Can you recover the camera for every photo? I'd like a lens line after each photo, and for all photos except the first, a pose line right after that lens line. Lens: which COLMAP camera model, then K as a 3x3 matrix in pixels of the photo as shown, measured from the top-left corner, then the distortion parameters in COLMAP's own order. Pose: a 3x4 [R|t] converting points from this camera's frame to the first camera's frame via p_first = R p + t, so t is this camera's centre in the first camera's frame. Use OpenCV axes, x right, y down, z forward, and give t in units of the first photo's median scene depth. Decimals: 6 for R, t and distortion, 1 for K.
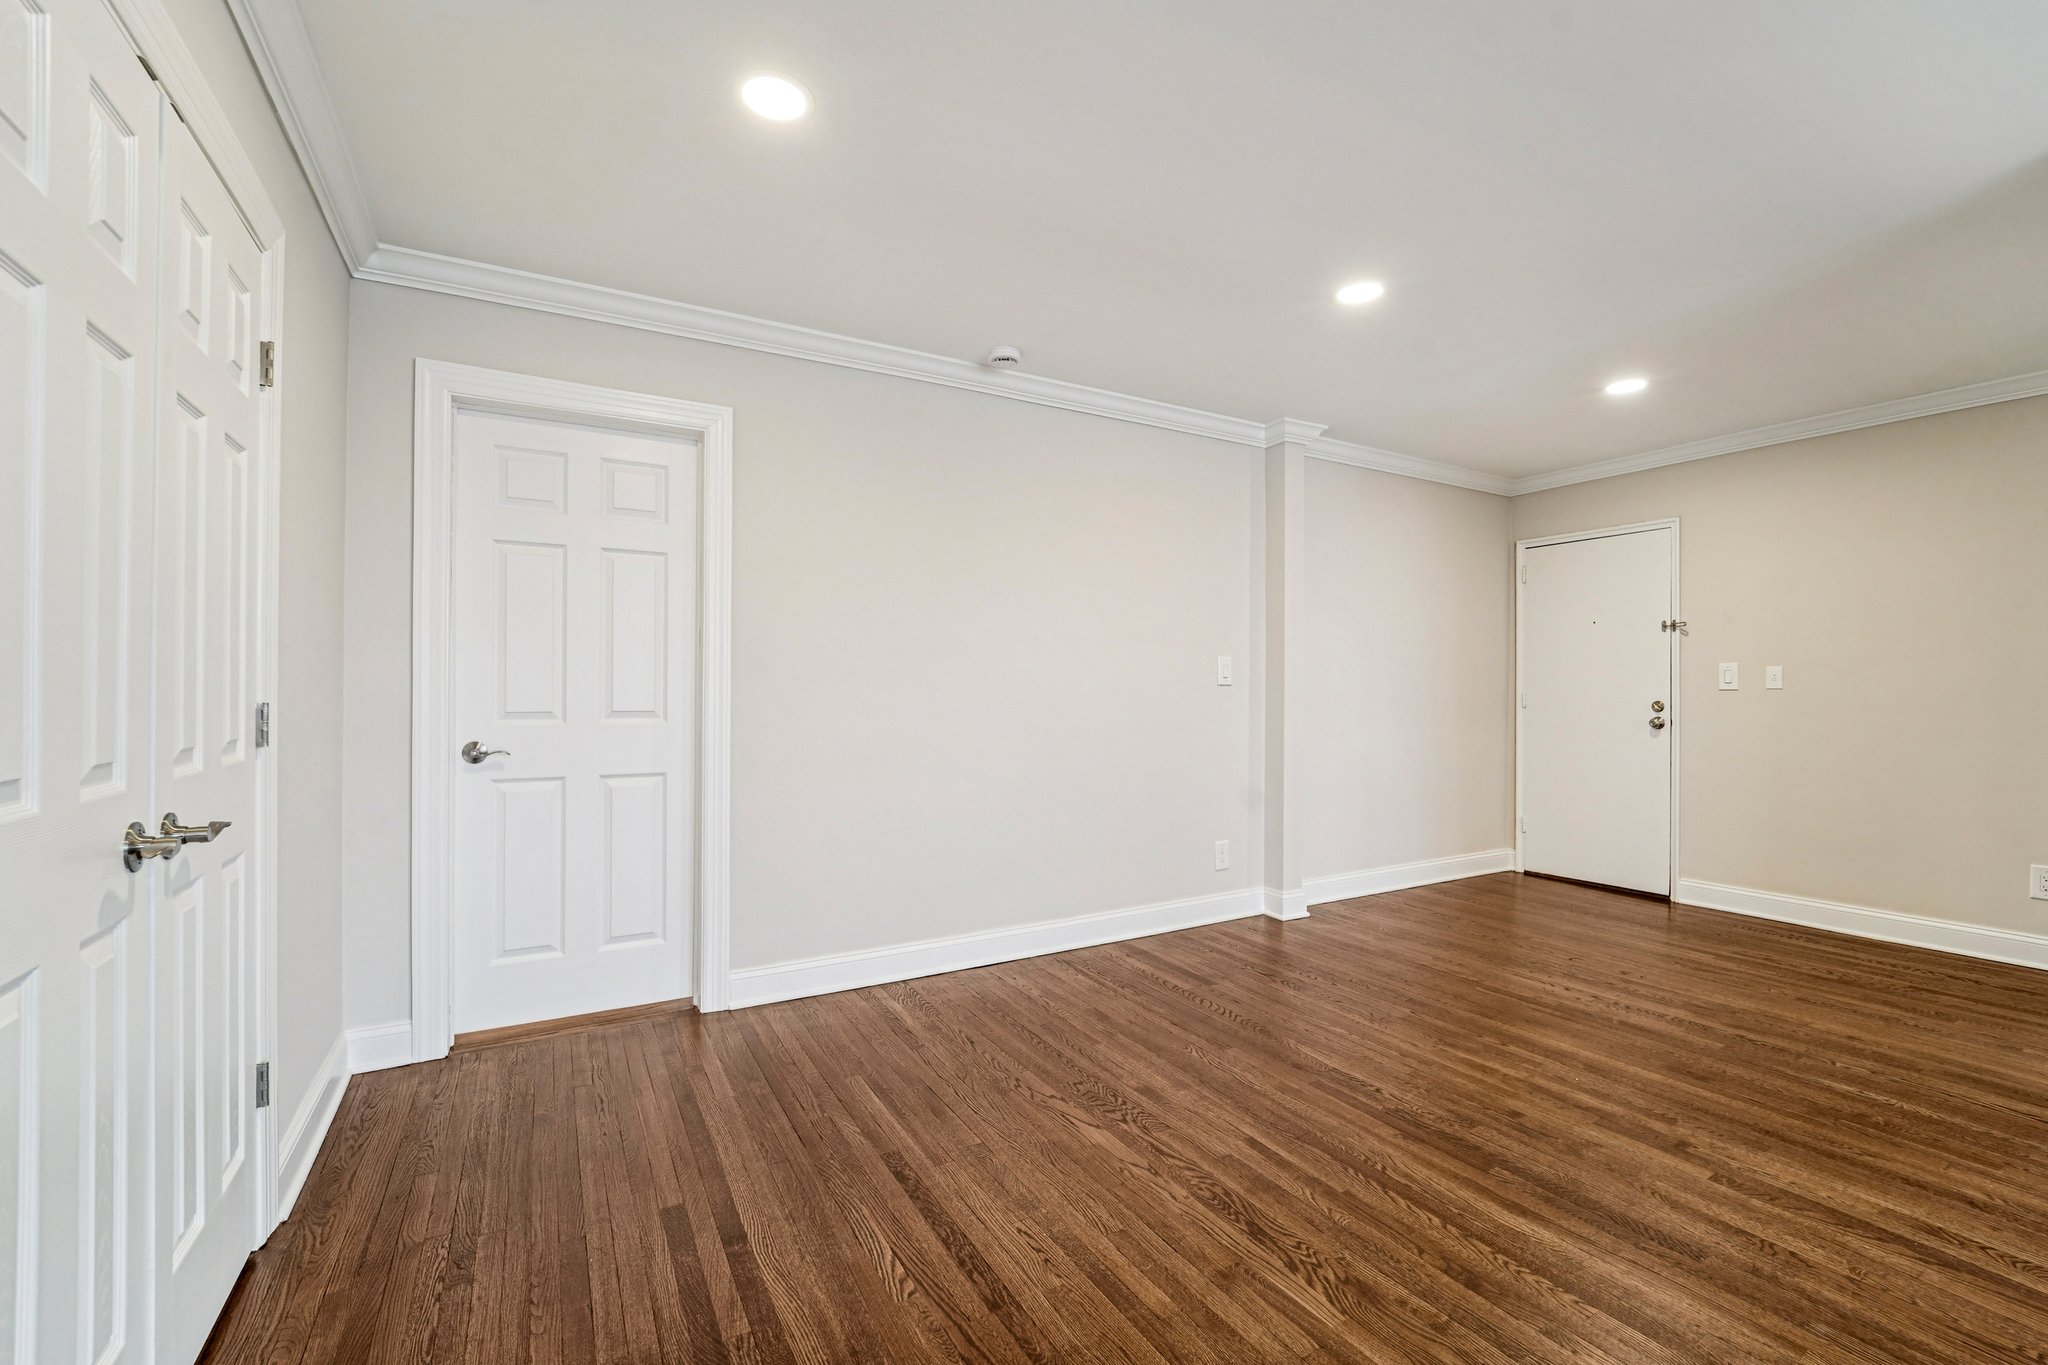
lens RADIAL K [[870.7, 0, 1029.0], [0, 870.7, 679.5], [0, 0, 1]] dist [-0.022501, -0.000452]
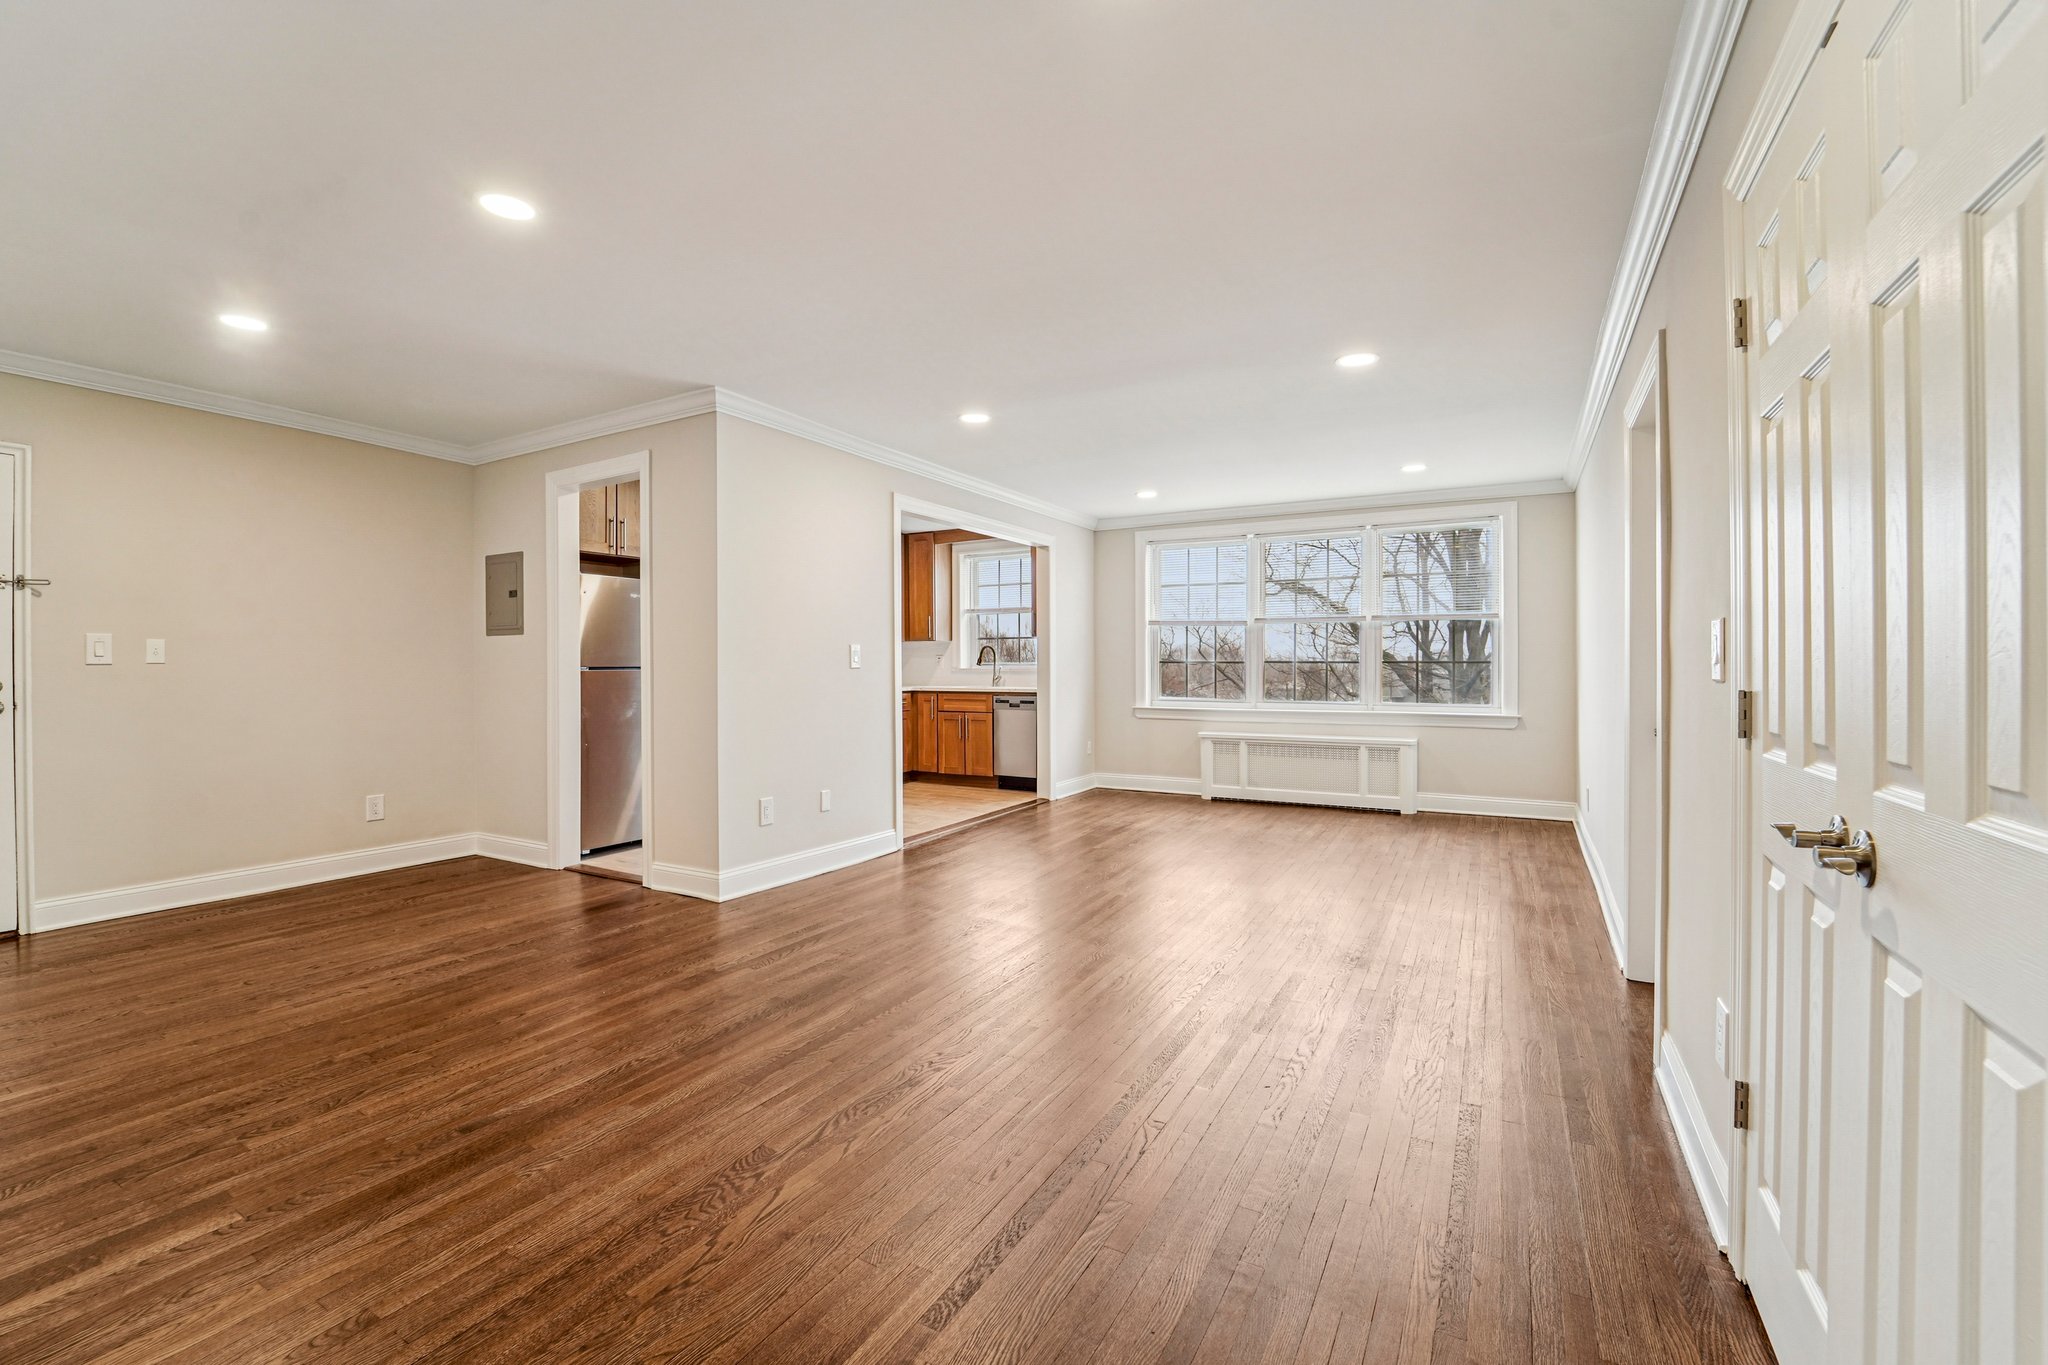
lens RADIAL K [[864.3, 0, 1030.0], [0, 864.3, 656.2], [0, 0, 1]] dist [-0.023823, -0.000274]
pose [[-0.525054, 0.006197, 0.851046, -0.602016], [-0.013926, 0.999777, -0.015872, 0.006193], [-0.850955, -0.020186, -0.524851, 0.980358]]
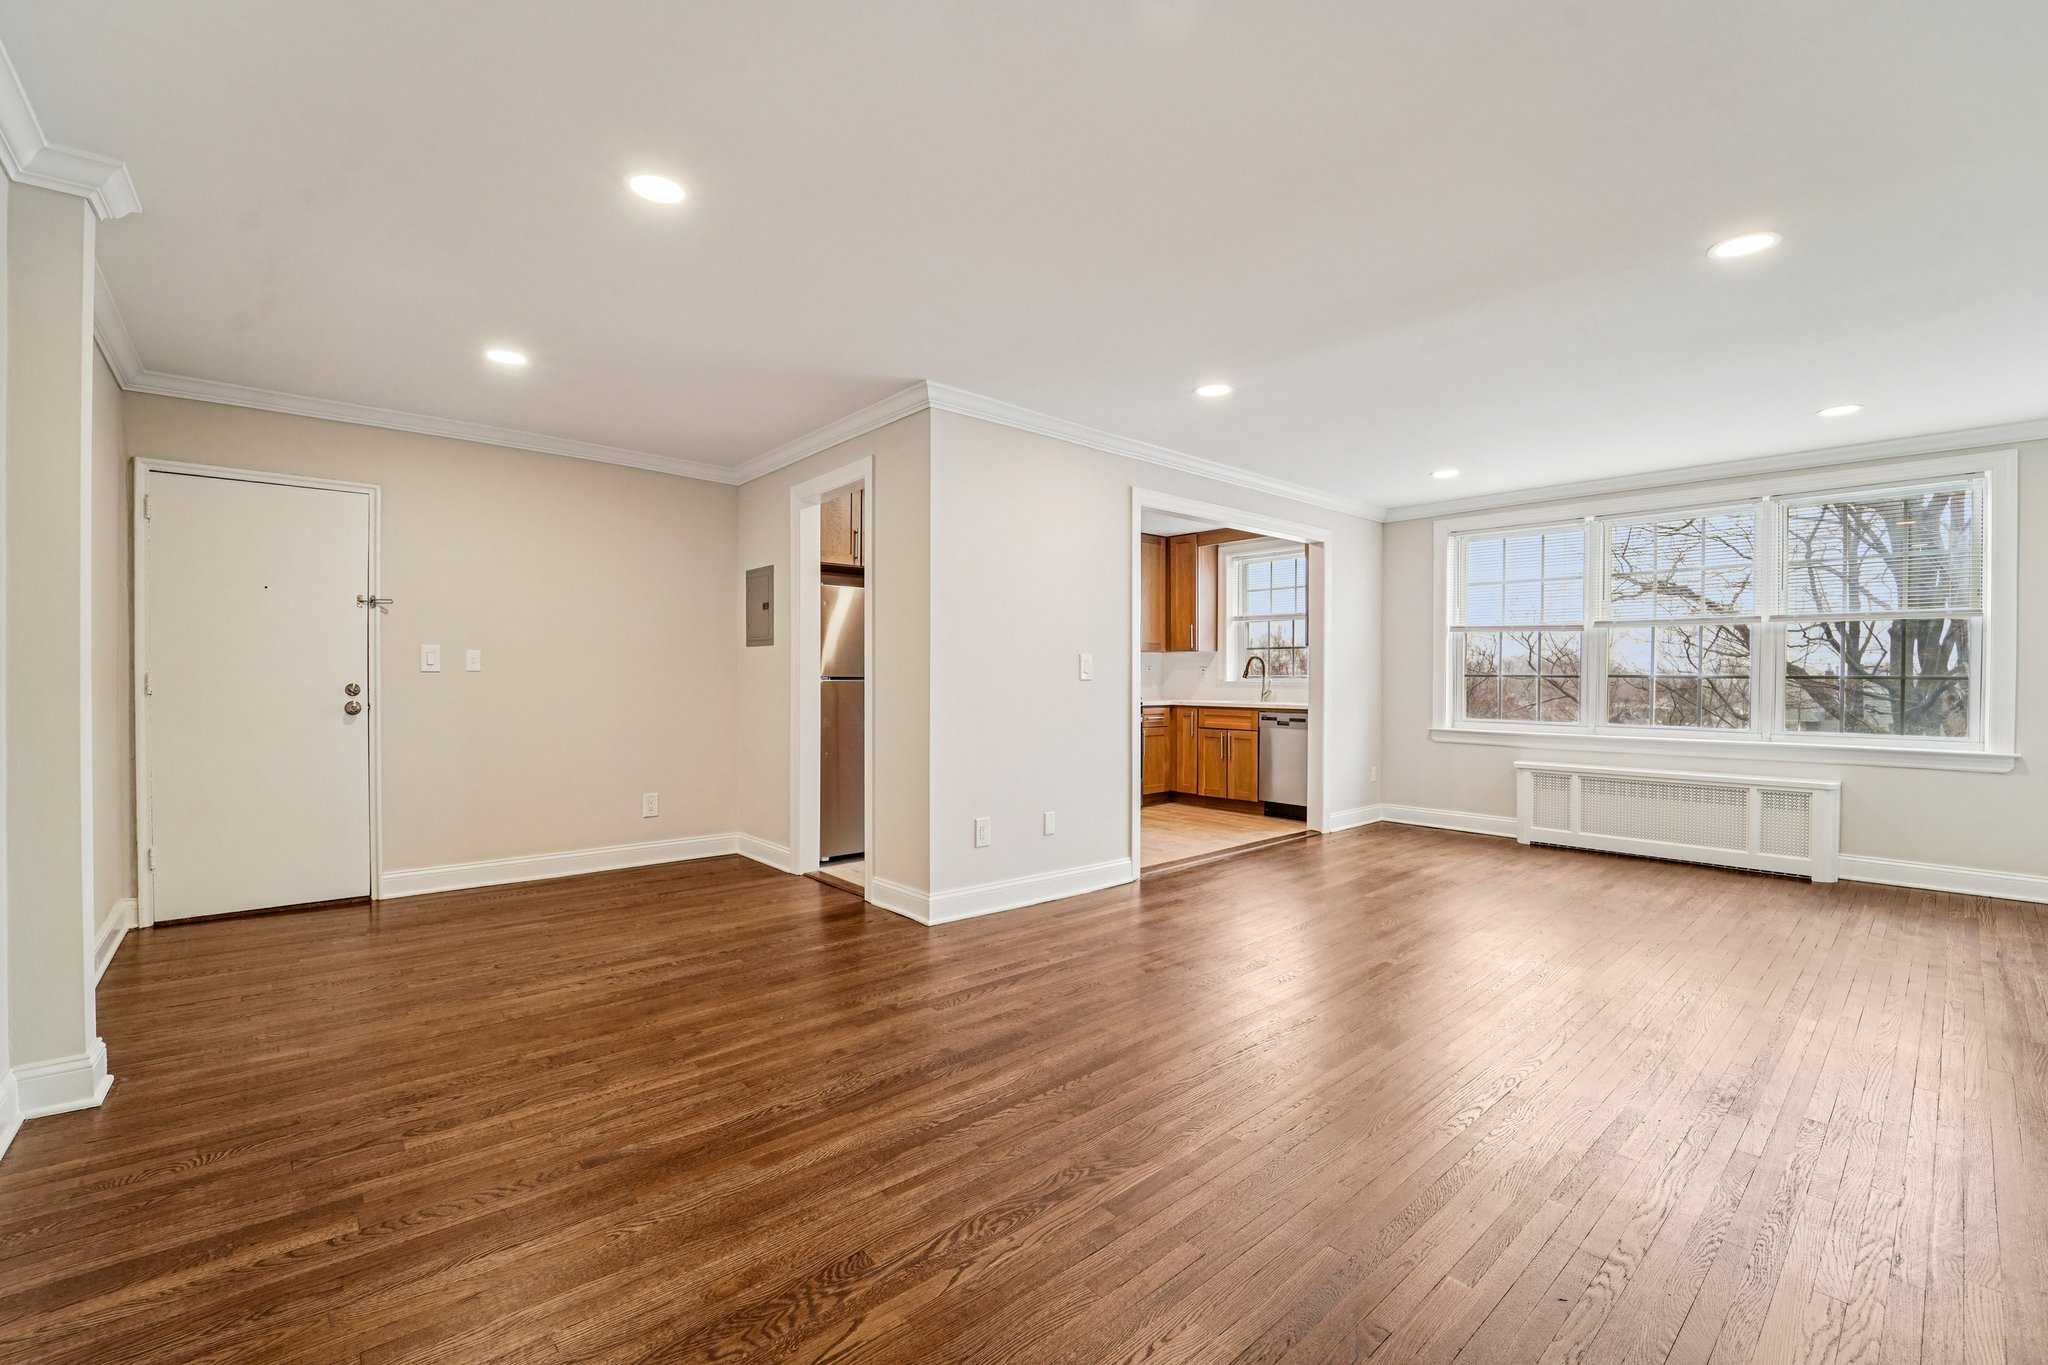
lens RADIAL K [[870.7, 0, 1029.0], [0, 870.7, 679.5], [0, 0, 1]] dist [-0.022501, -0.000452]
pose [[-0.214076, -0.007411, 0.976789, -0.481495], [-0.021693, 0.999761, 0.002831, 0.004216], [-0.976576, -0.020584, -0.214185, 0.810000]]
